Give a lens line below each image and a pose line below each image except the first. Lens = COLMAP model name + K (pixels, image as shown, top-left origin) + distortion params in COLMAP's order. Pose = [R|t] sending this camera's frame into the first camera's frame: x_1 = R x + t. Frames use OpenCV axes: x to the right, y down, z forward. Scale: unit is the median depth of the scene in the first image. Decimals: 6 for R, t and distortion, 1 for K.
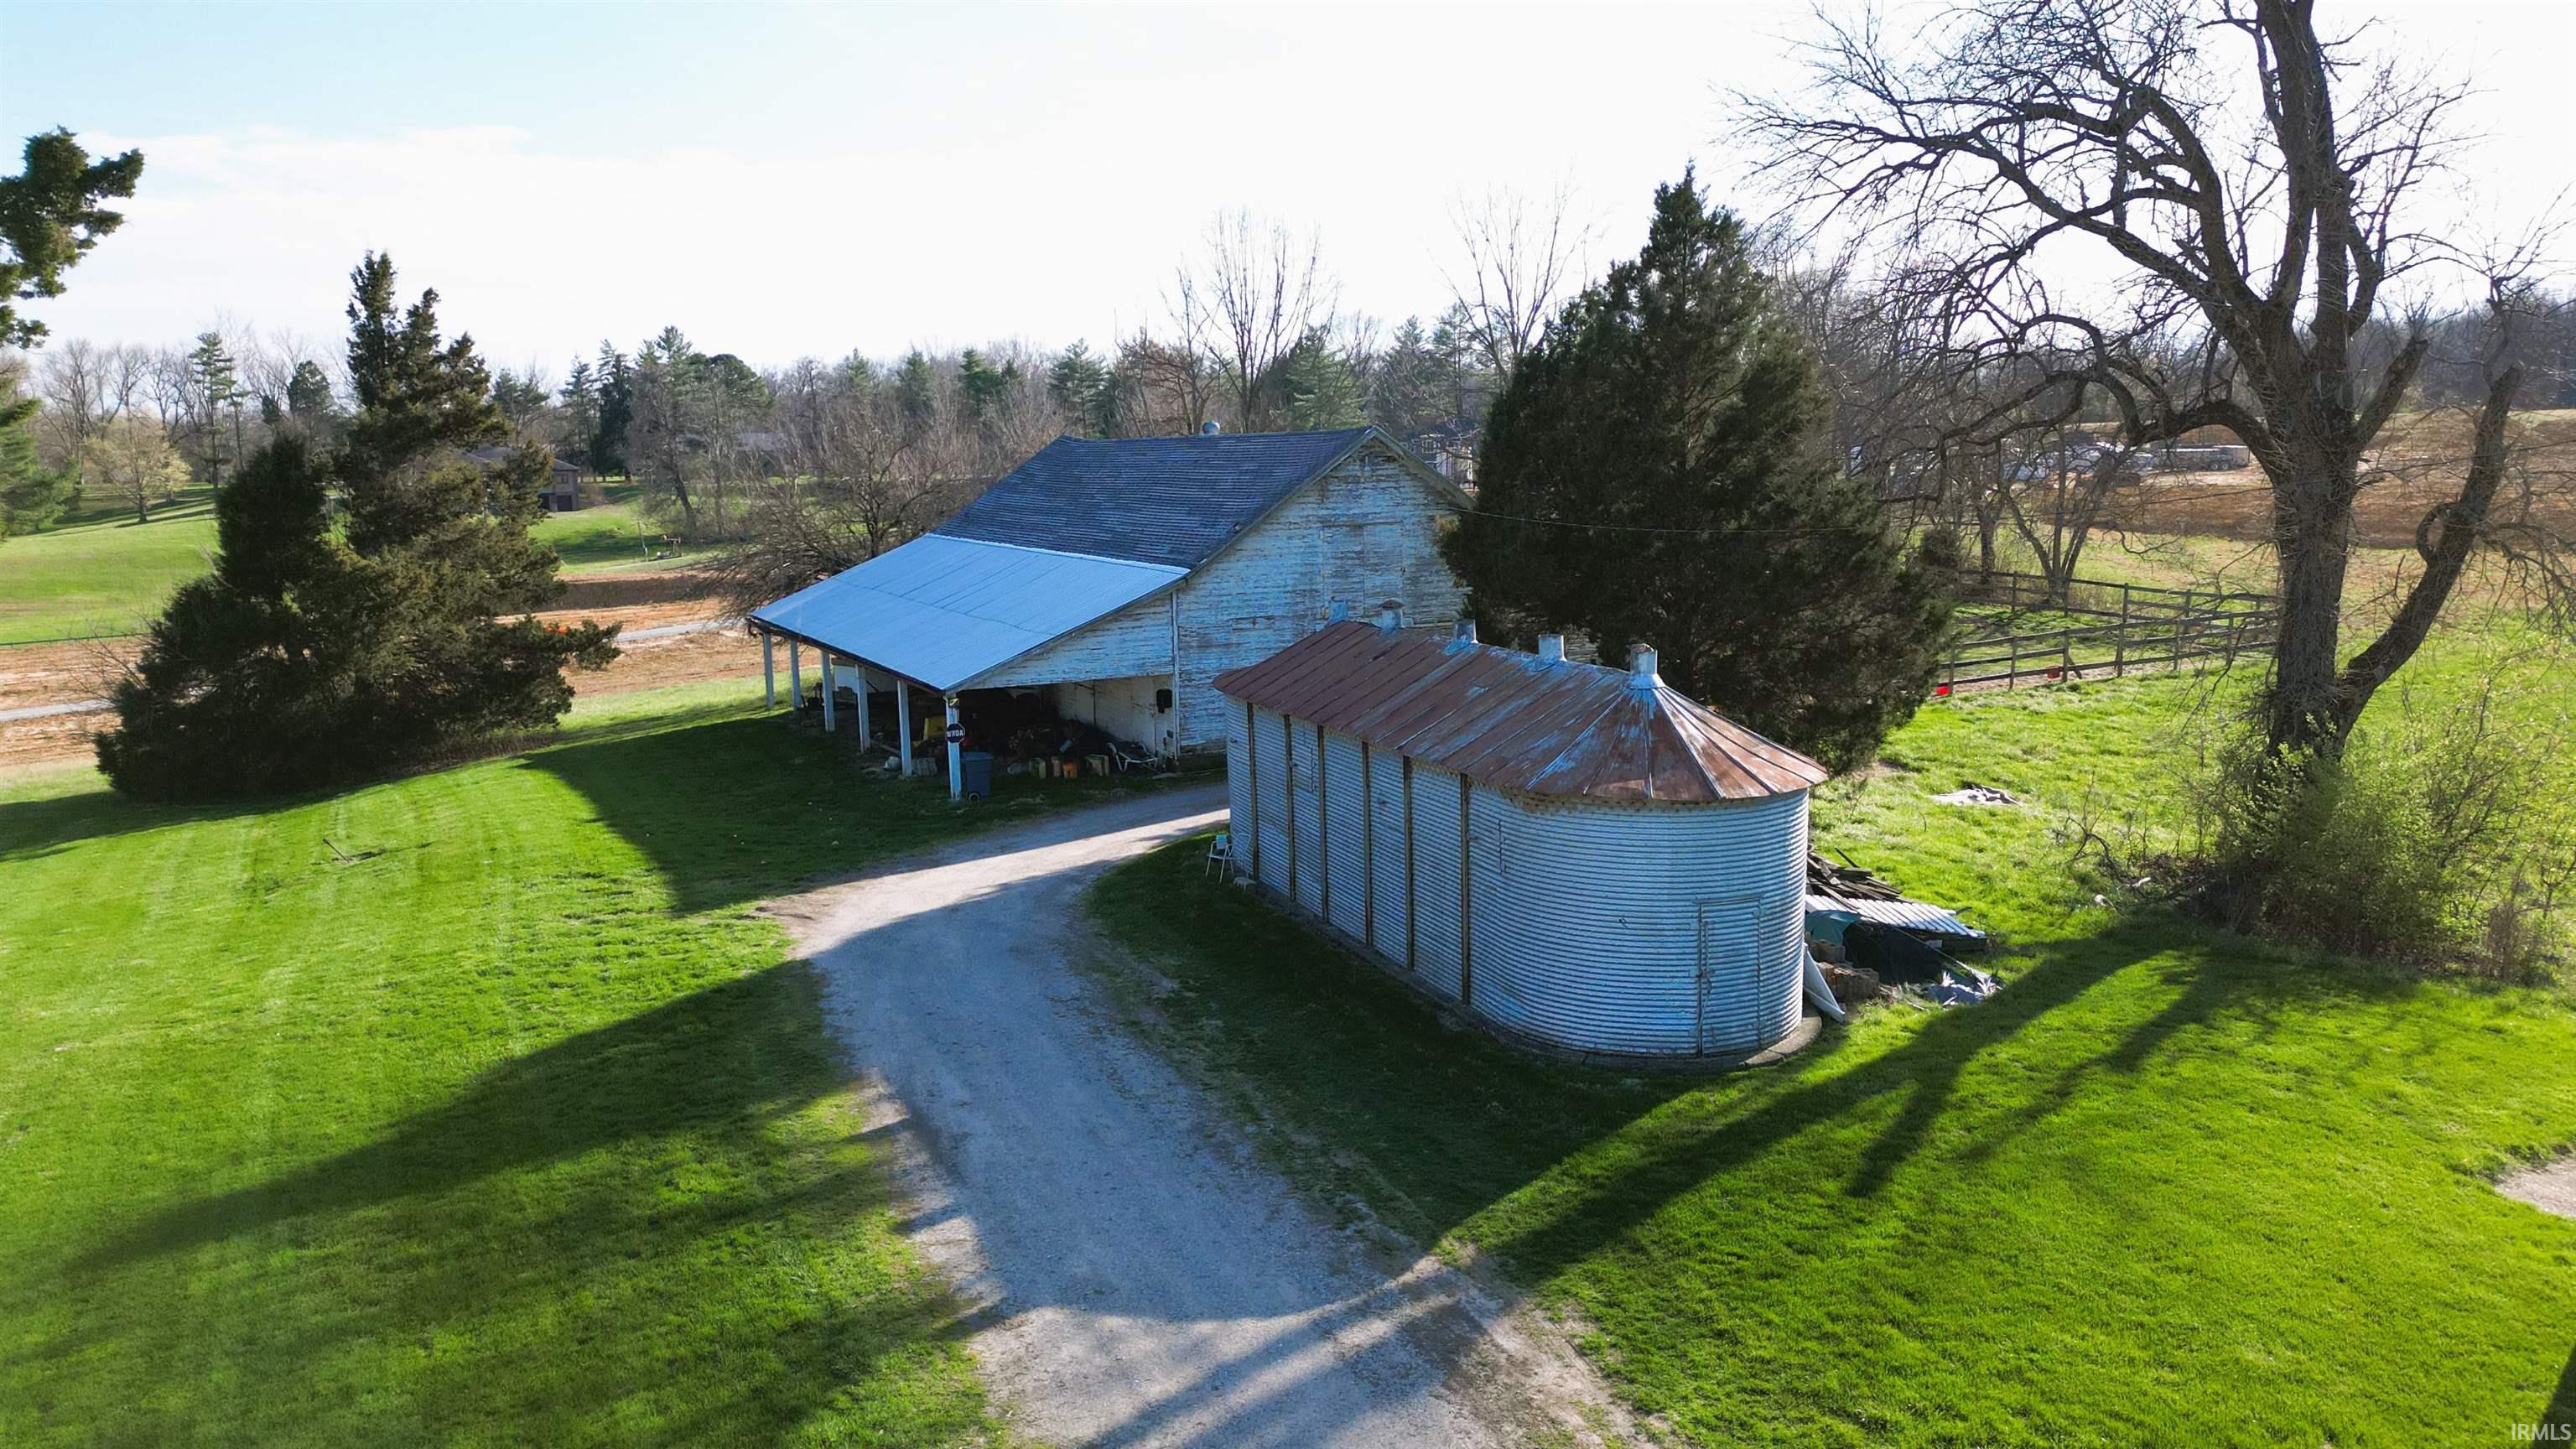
lens RADIAL K [[1661.6, 0, 1288.0], [0, 1661.6, 724.5], [0, 0, 1]] dist [0.092528, -0.095624]
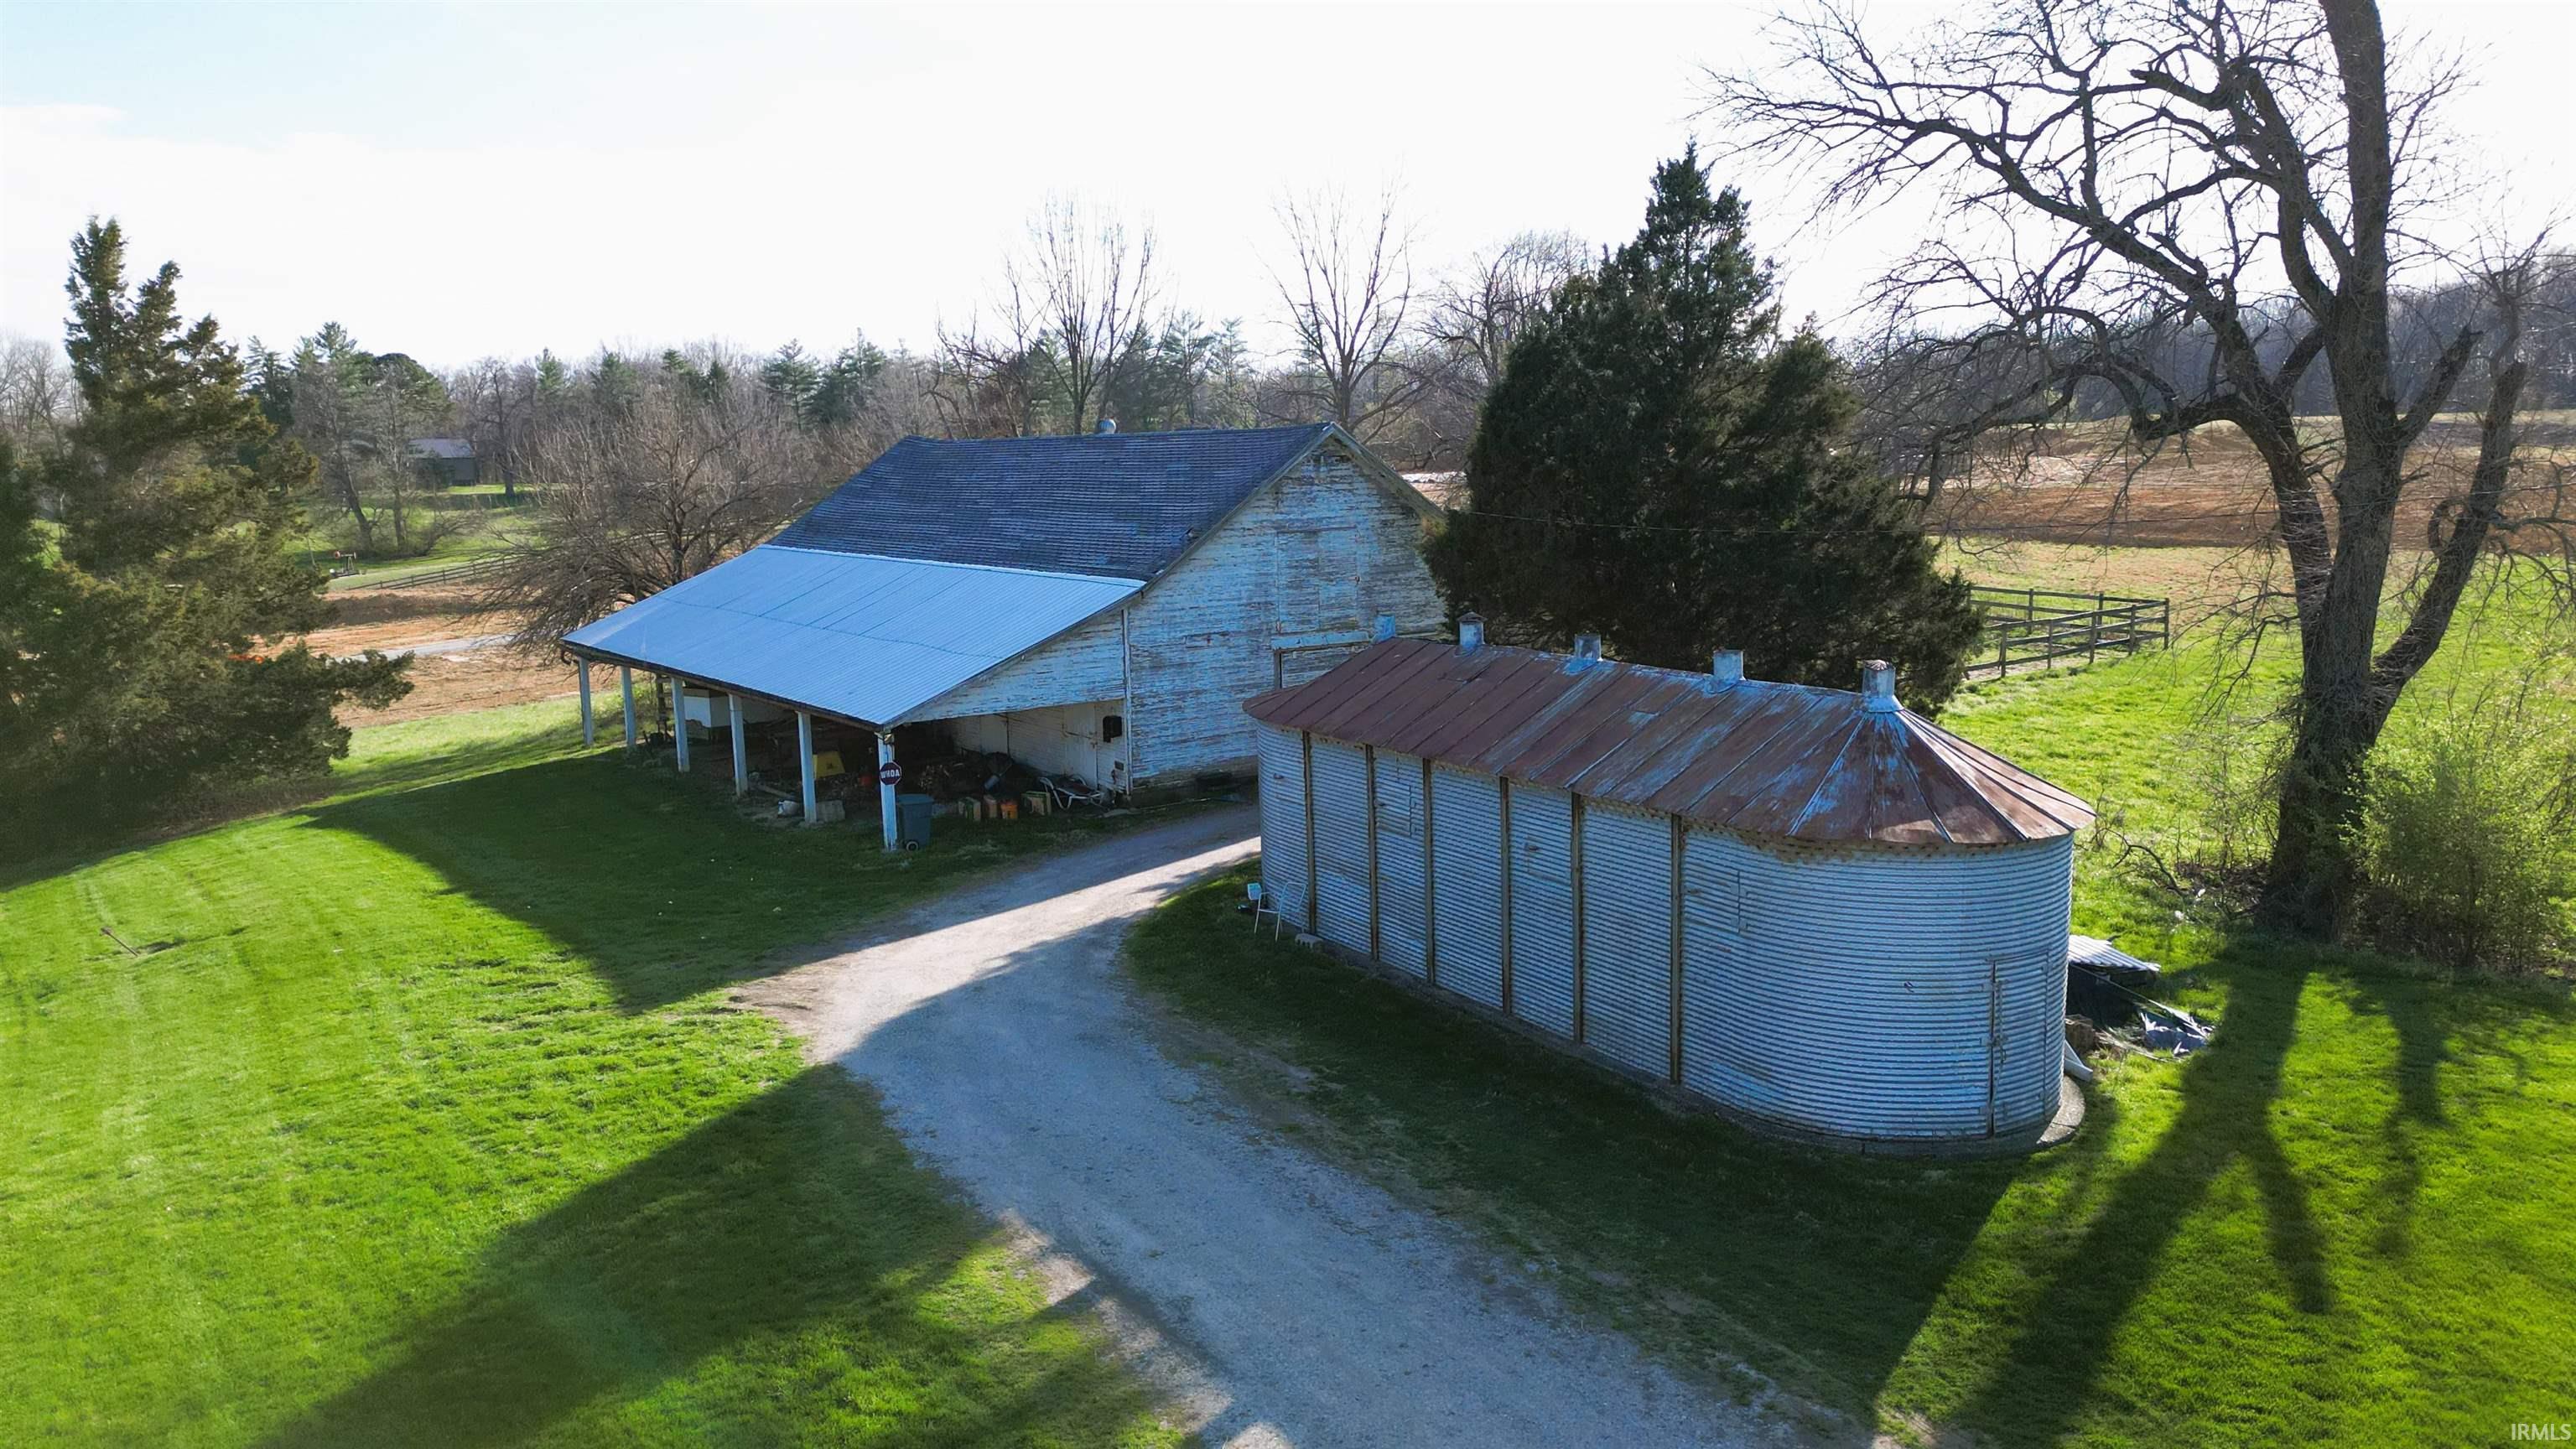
lens RADIAL K [[1688.1, 0, 1288.0], [0, 1688.1, 724.5], [0, 0, 1]] dist [0.076265, -0.064582]
pose [[0.988202, -0.026095, 0.150916, -0.153850], [0.027051, 0.999625, -0.004282, -0.013264], [-0.150747, 0.008314, 0.988537, 0.115124]]
